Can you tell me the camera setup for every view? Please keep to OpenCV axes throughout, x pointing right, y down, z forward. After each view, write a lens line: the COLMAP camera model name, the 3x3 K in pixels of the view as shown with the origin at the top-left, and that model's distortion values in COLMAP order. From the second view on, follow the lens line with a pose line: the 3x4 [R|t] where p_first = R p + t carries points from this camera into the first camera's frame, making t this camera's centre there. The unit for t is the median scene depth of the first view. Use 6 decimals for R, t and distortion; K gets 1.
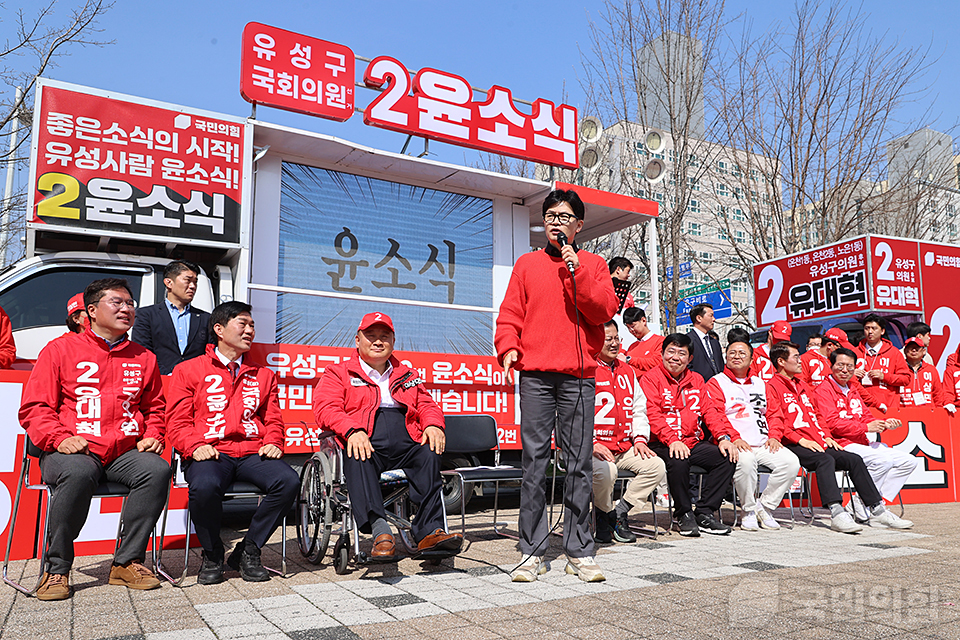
lens RADIAL K [[778.7, 0, 519.5], [0, 778.7, 321.7], [0, 0, 1]] dist [0.010344, 0.002349]
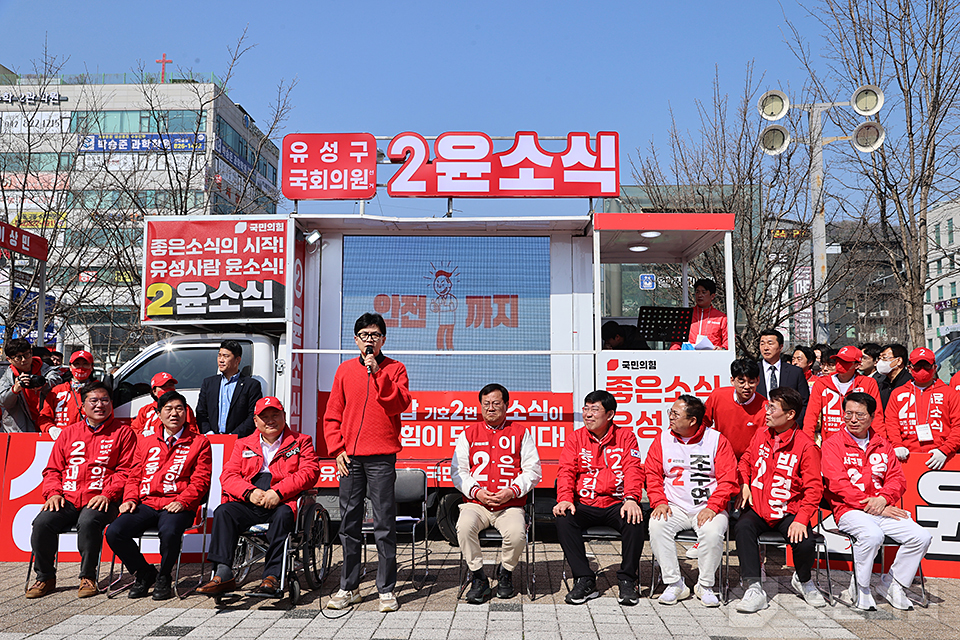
lens RADIAL K [[836.1, 0, 480.0], [0, 836.1, 320.0], [0, 0, 1]] dist [0.013397, 0.004585]
pose [[0.841027, -0.051396, -0.538547, 0.580803], [0.072913, 0.997163, 0.018701, -0.091870], [0.536058, -0.054996, 0.842388, 0.035410]]
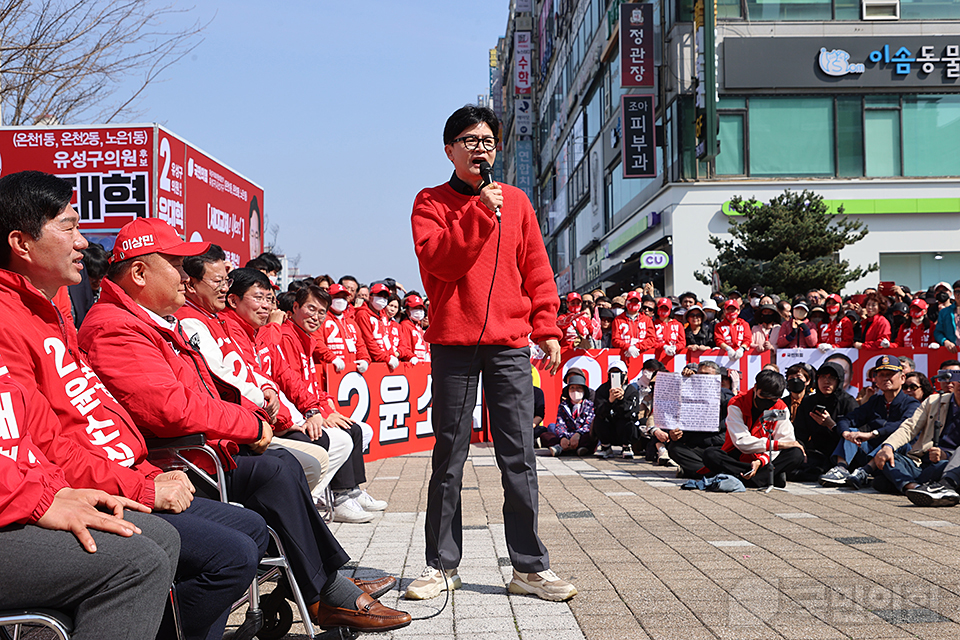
lens RADIAL K [[1165.9, 0, 481.8], [0, 1165.9, 344.9], [0, 0, 1]] dist [-0.004405, -0.001955]
pose [[0.469865, 0.011223, 0.882667, -0.547898], [-0.110509, 0.992801, 0.046203, 0.012328], [-0.875794, -0.119252, 0.467722, 0.301901]]
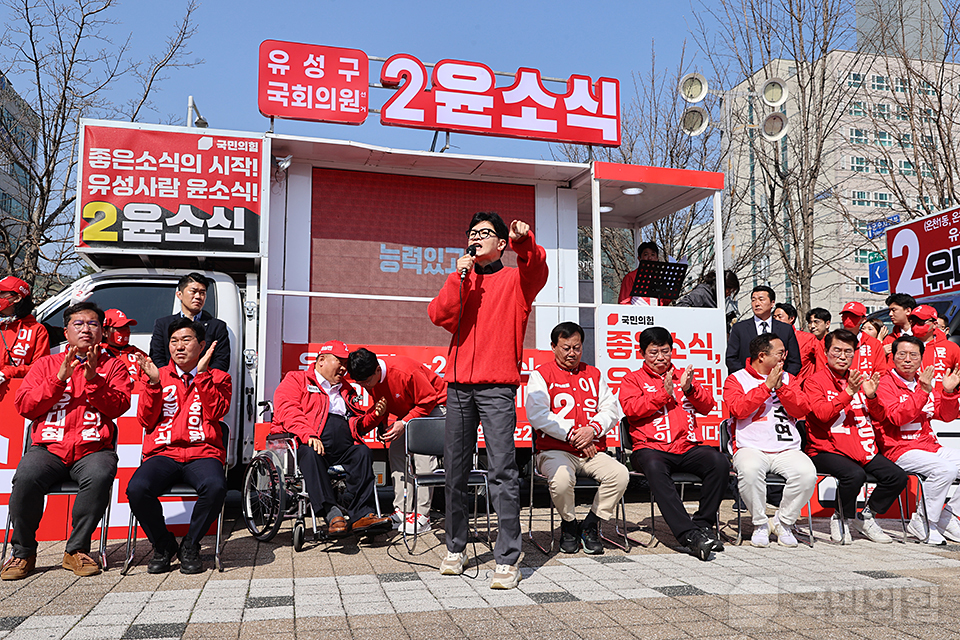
lens RADIAL K [[825.3, 0, 480.0], [0, 825.3, 320.0], [0, 0, 1]] dist [0.012254, 0.006551]
pose [[0.956657, -0.024934, -0.290149, 0.237399], [0.035052, 0.998943, 0.029728, -0.028880], [0.289101, -0.038610, 0.956520, 0.002081]]
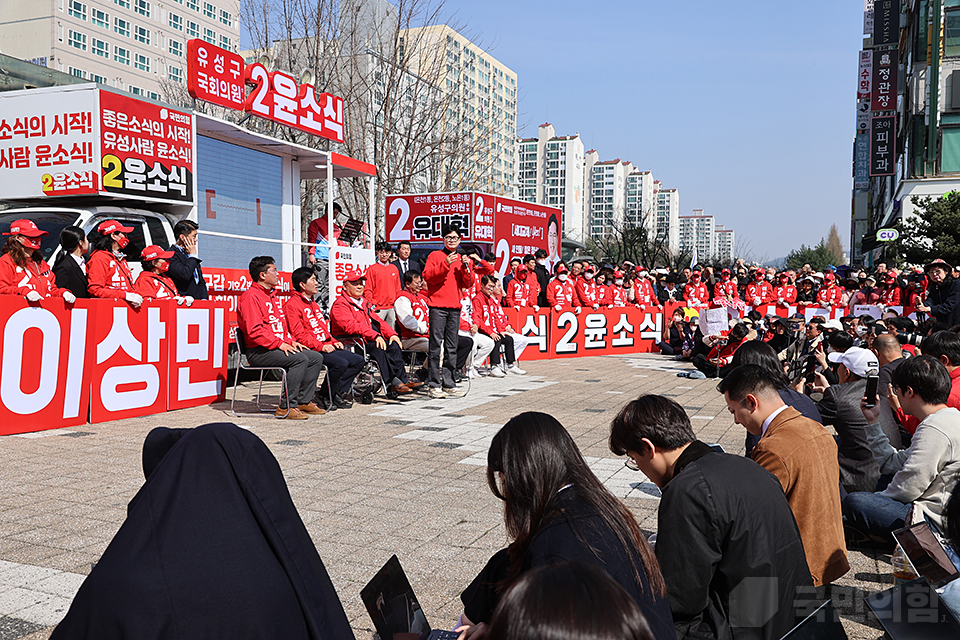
lens RADIAL K [[851.0, 0, 479.2], [0, 851.0, 349.5], [0, 0, 1]] dist [-0.038637, -0.000180]
pose [[0.802356, -0.025041, 0.596320, -0.813630], [-0.098432, 0.979887, 0.173590, -0.145984], [-0.588673, -0.197978, 0.783753, -0.555078]]
